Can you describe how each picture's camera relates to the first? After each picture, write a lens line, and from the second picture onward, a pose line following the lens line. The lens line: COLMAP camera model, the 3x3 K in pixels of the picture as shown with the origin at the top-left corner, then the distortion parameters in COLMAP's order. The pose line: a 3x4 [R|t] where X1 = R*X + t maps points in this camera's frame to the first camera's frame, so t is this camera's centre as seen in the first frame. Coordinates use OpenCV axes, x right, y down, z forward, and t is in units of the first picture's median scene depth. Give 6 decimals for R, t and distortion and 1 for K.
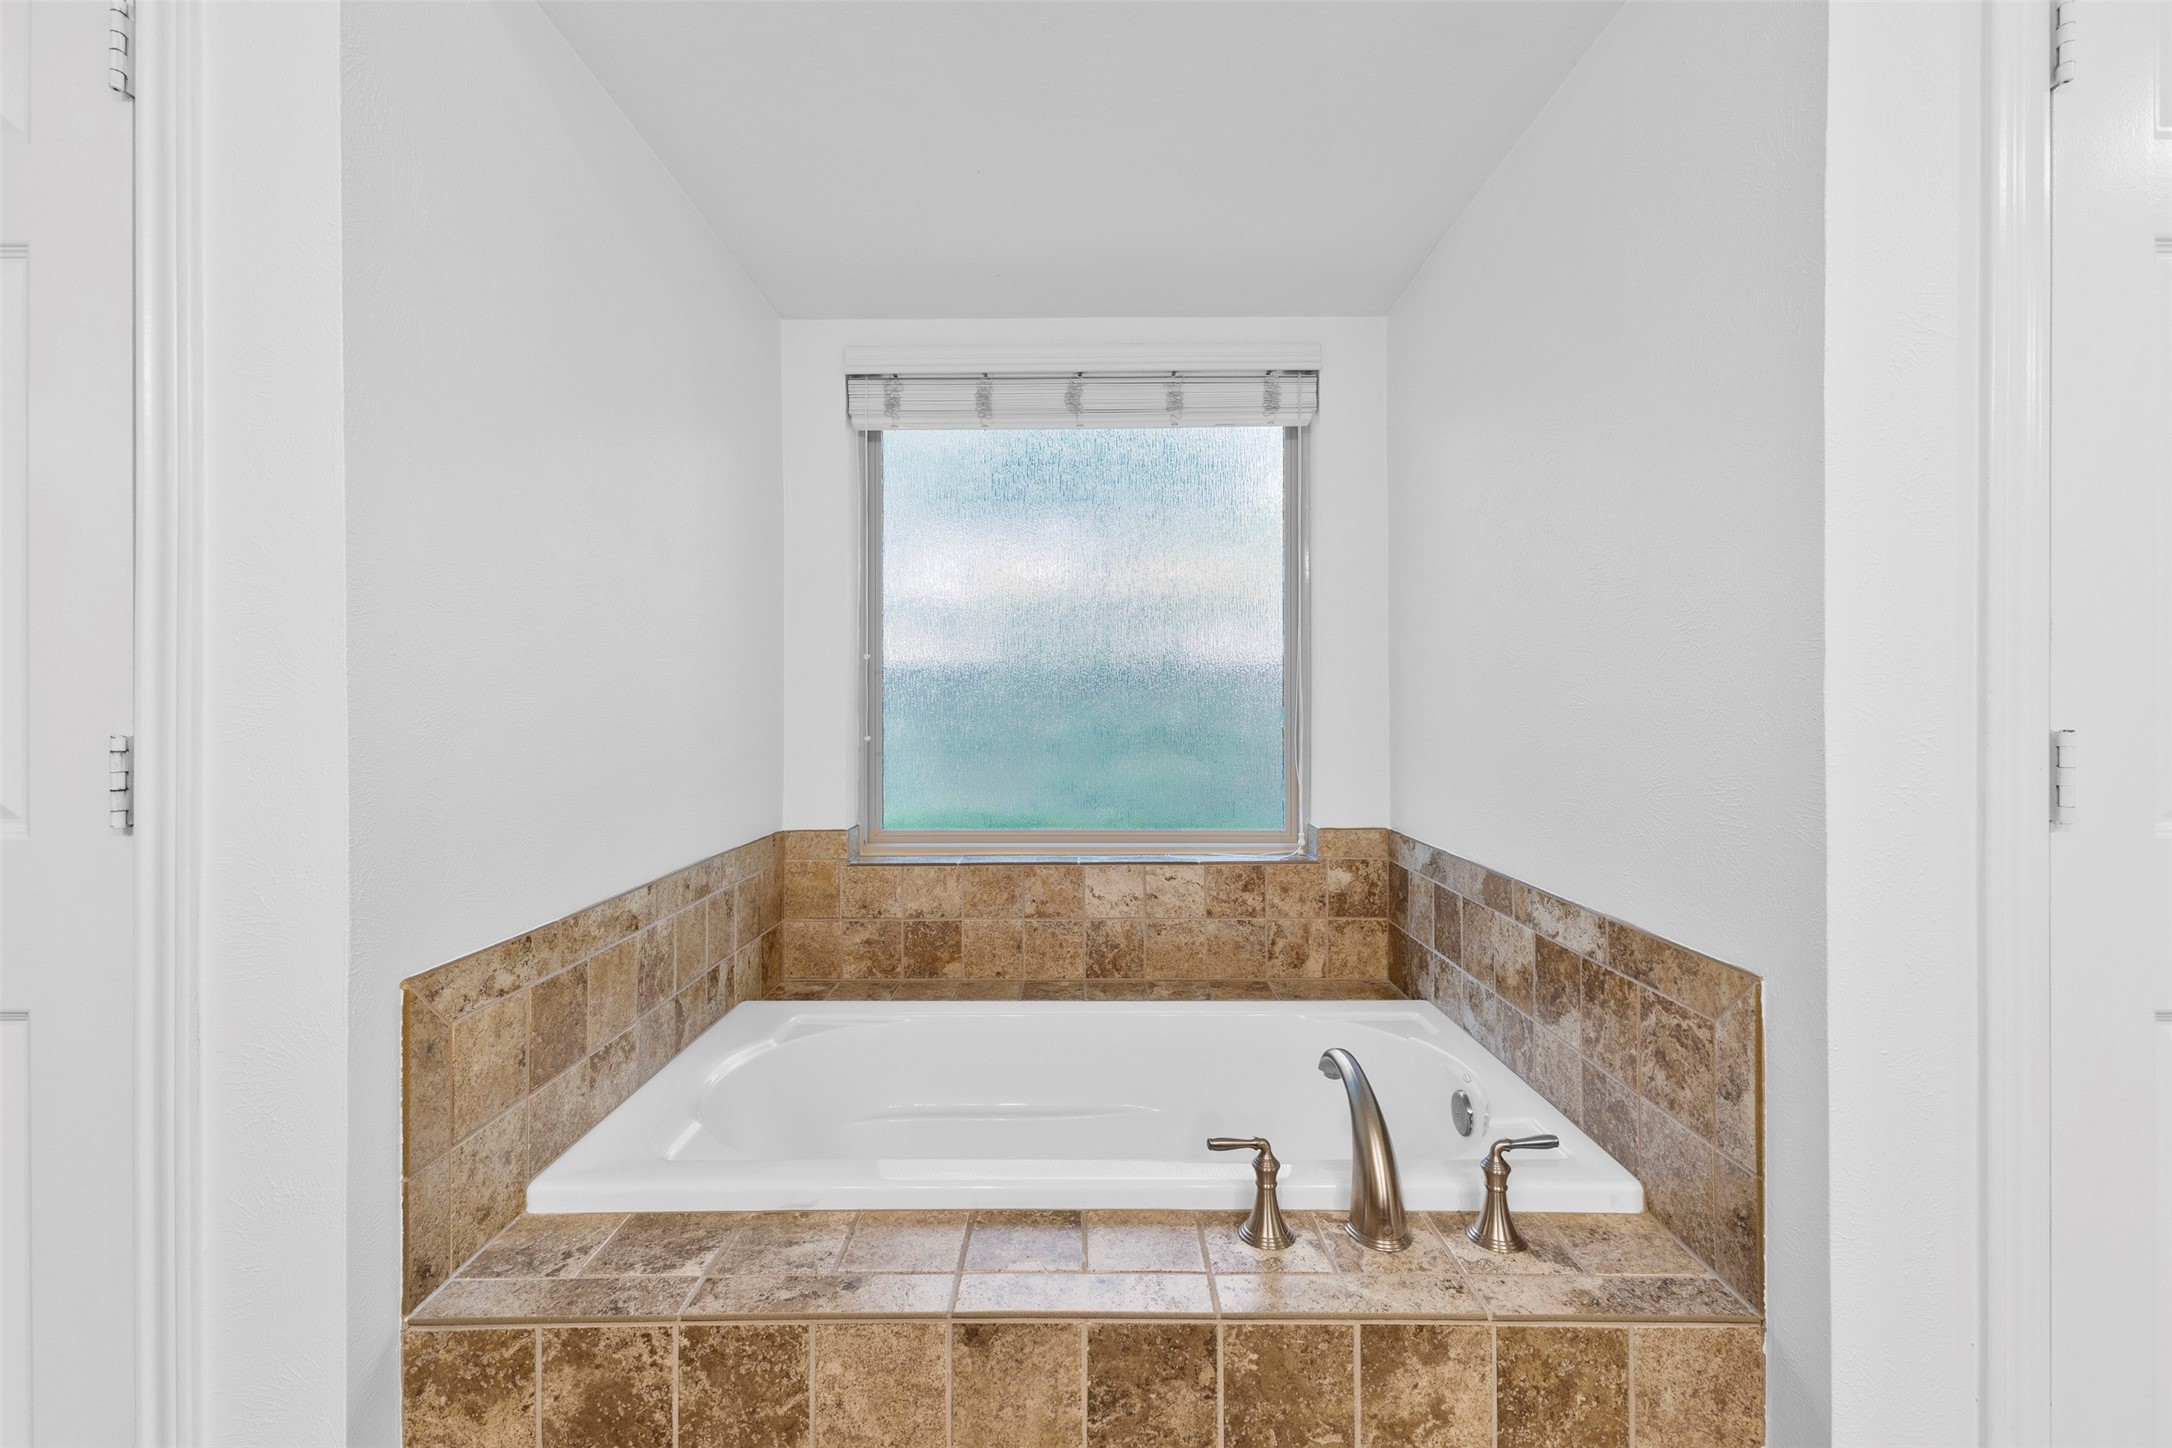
lens RADIAL K [[941.7, 0, 1090.3], [0, 941.7, 709.4], [0, 0, 1]] dist [0.012718, -0.000250]
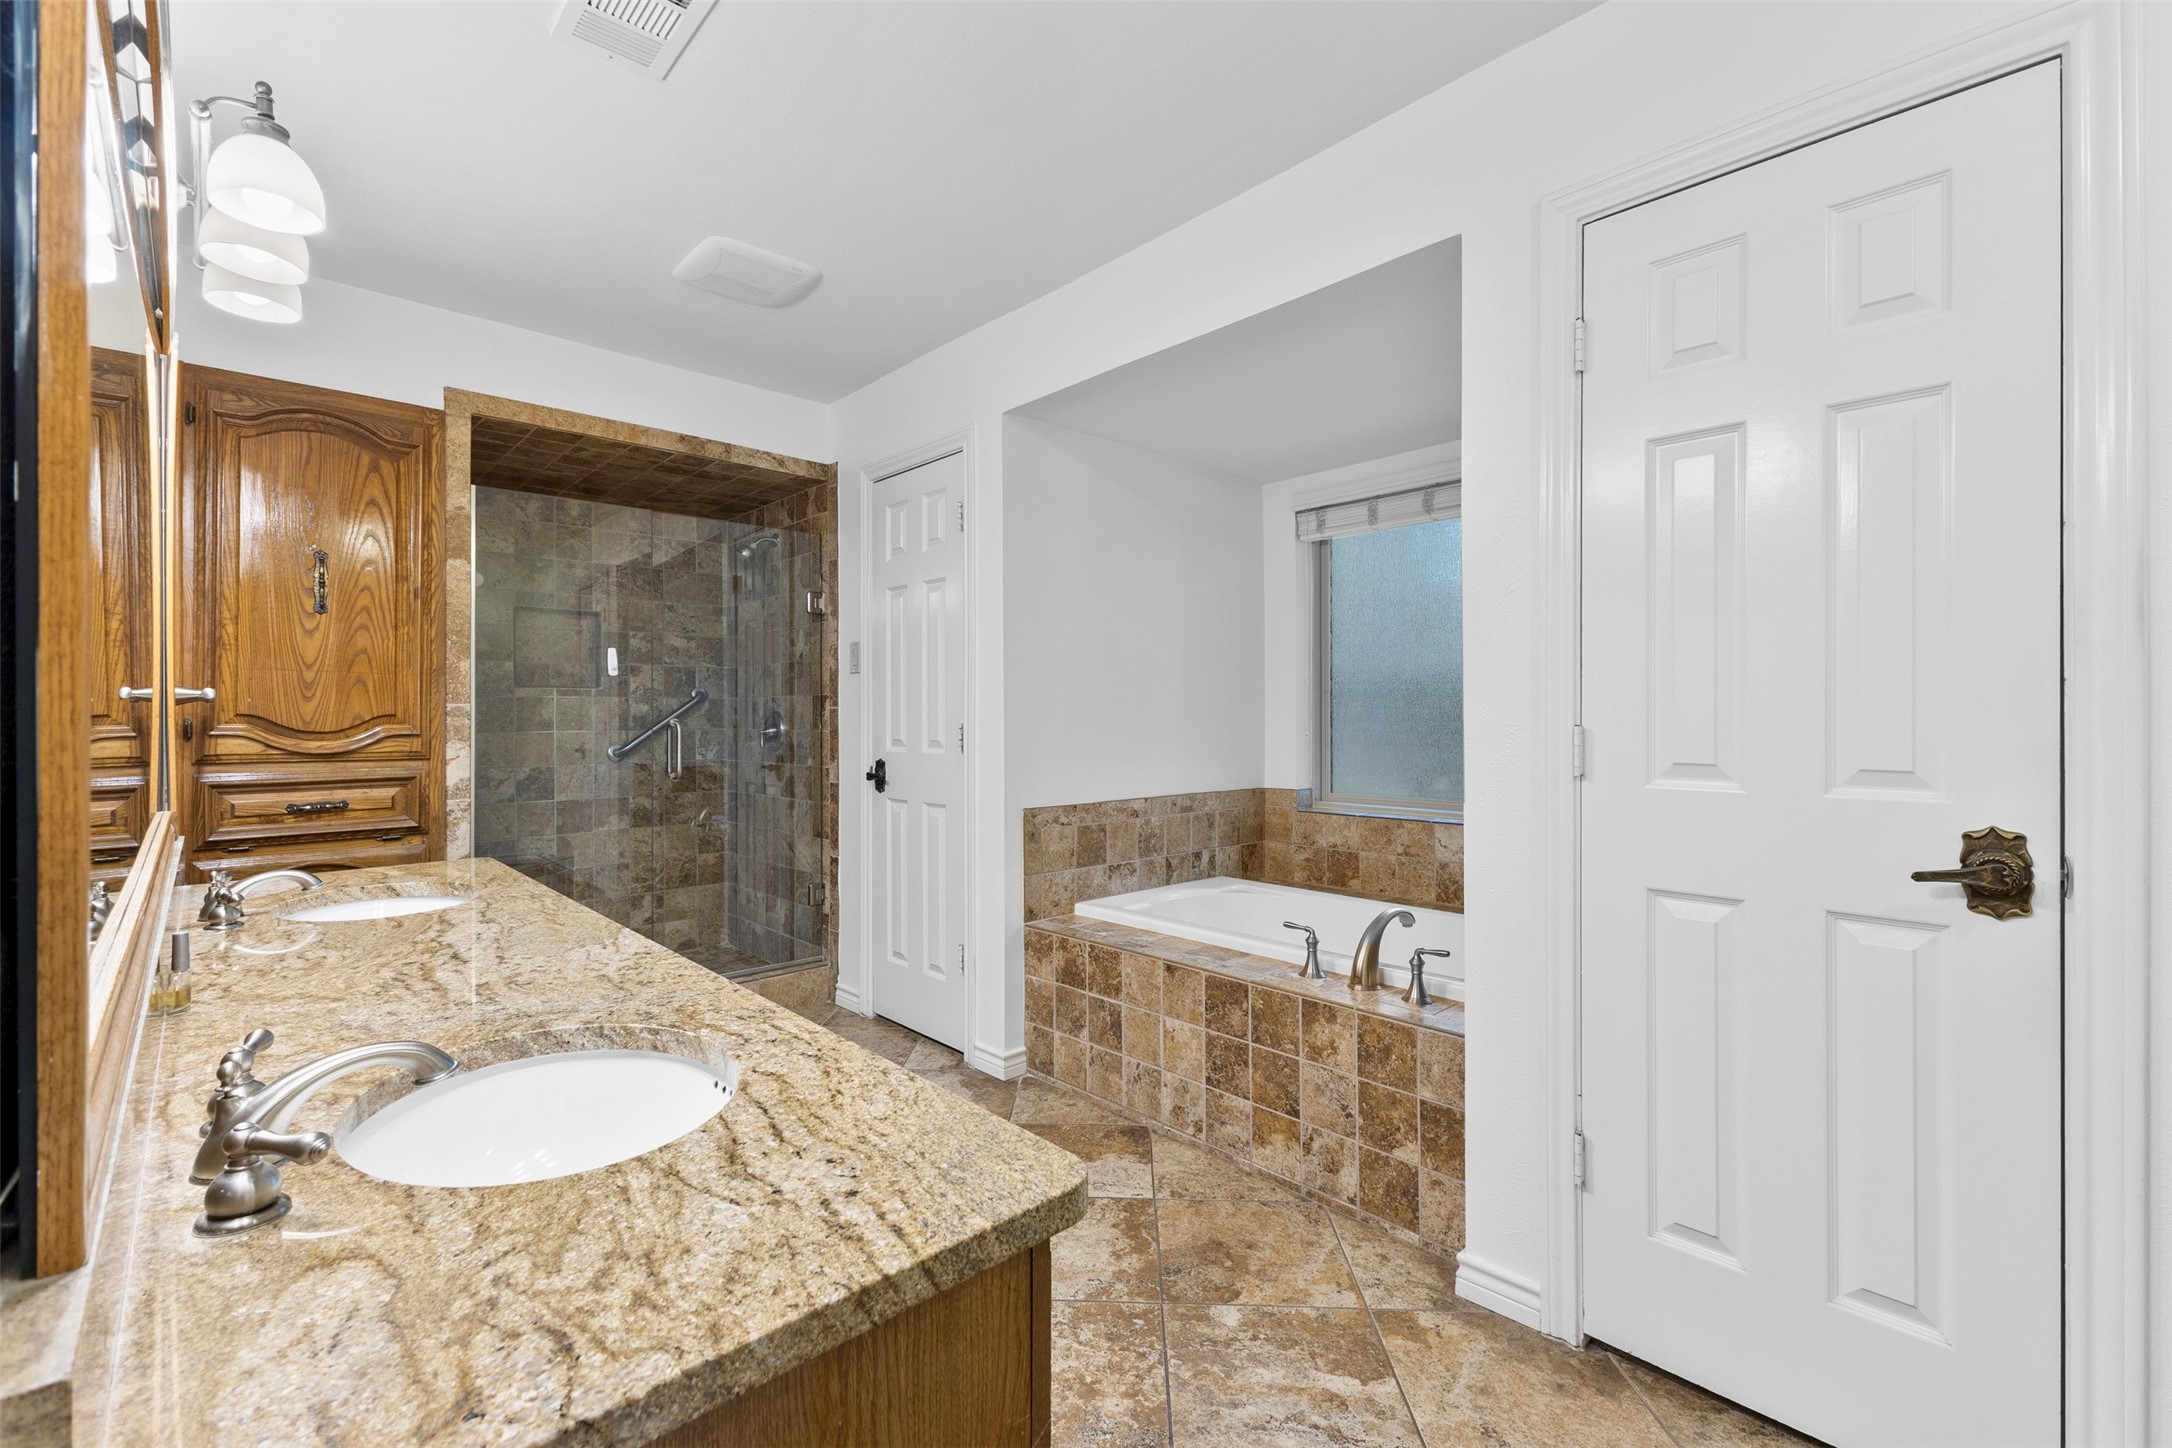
lens RADIAL K [[941.7, 0, 1090.3], [0, 941.7, 709.4], [0, 0, 1]] dist [0.012718, -0.000250]
pose [[0.681796, -0.008119, -0.731497, 1.452239], [0.001917, 0.999955, -0.009312, 0.006897], [0.731540, 0.004947, 0.681781, -0.783322]]
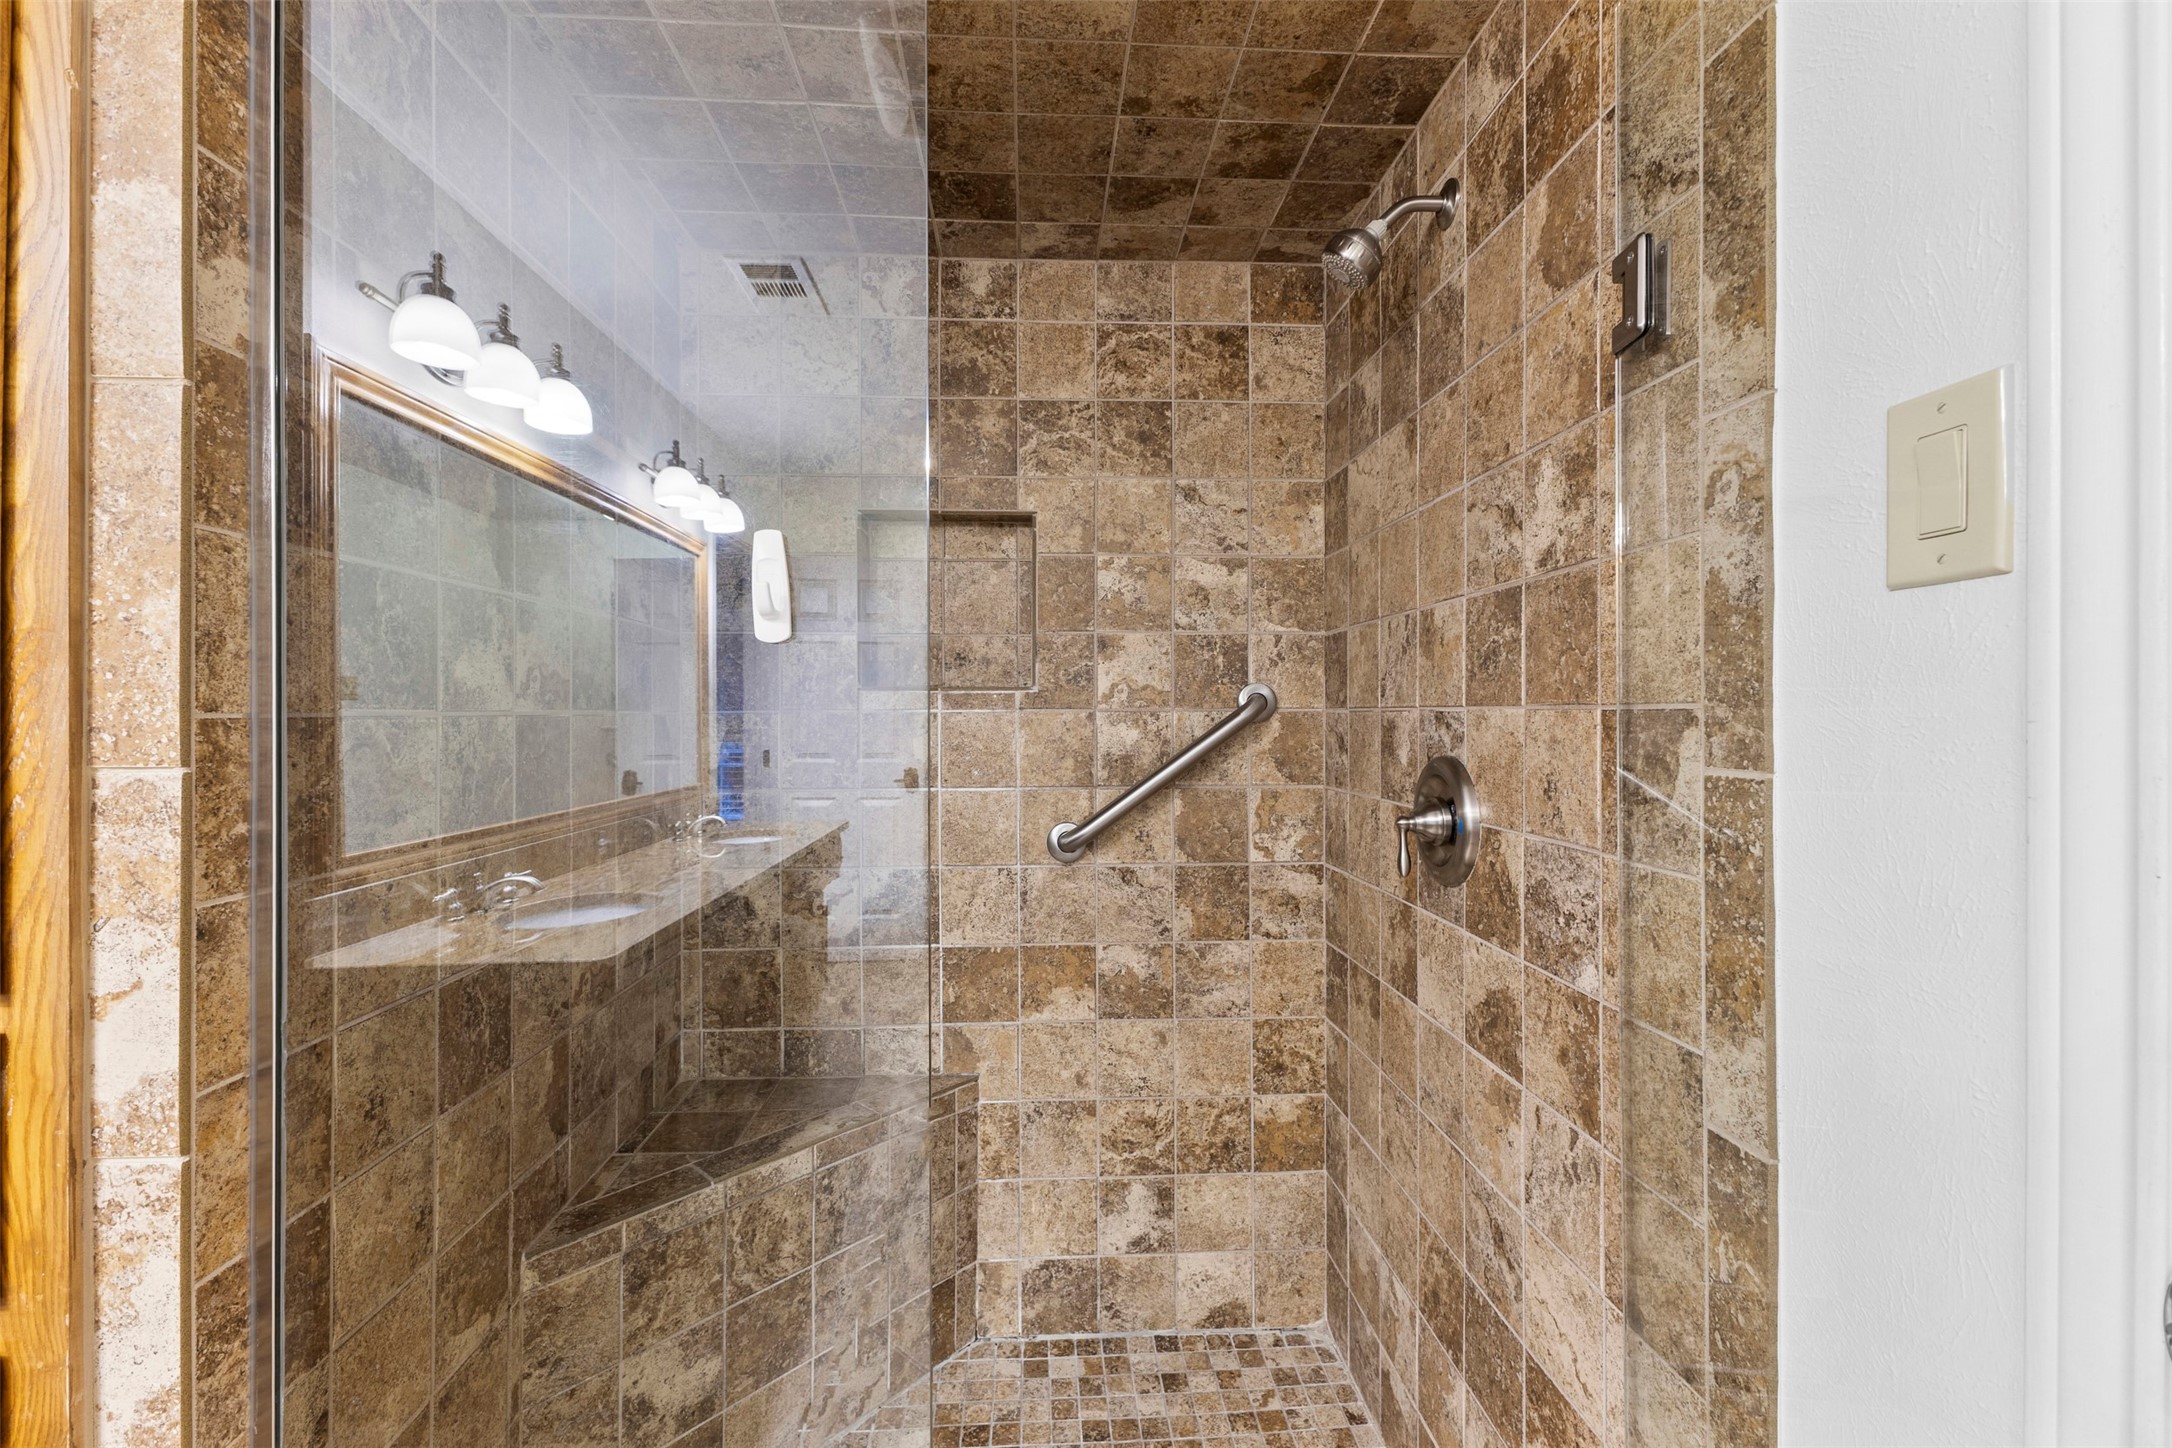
lens RADIAL K [[939.9, 0, 1081.6], [0, 939.9, 711.3], [0, 0, 1]] dist [0.013014, 0.000187]
pose [[0.054329, -0.000488, -0.998523, -1.009300], [-0.001167, 0.999999, -0.000553, -0.078129], [0.998522, 0.001195, 0.054328, 0.345743]]
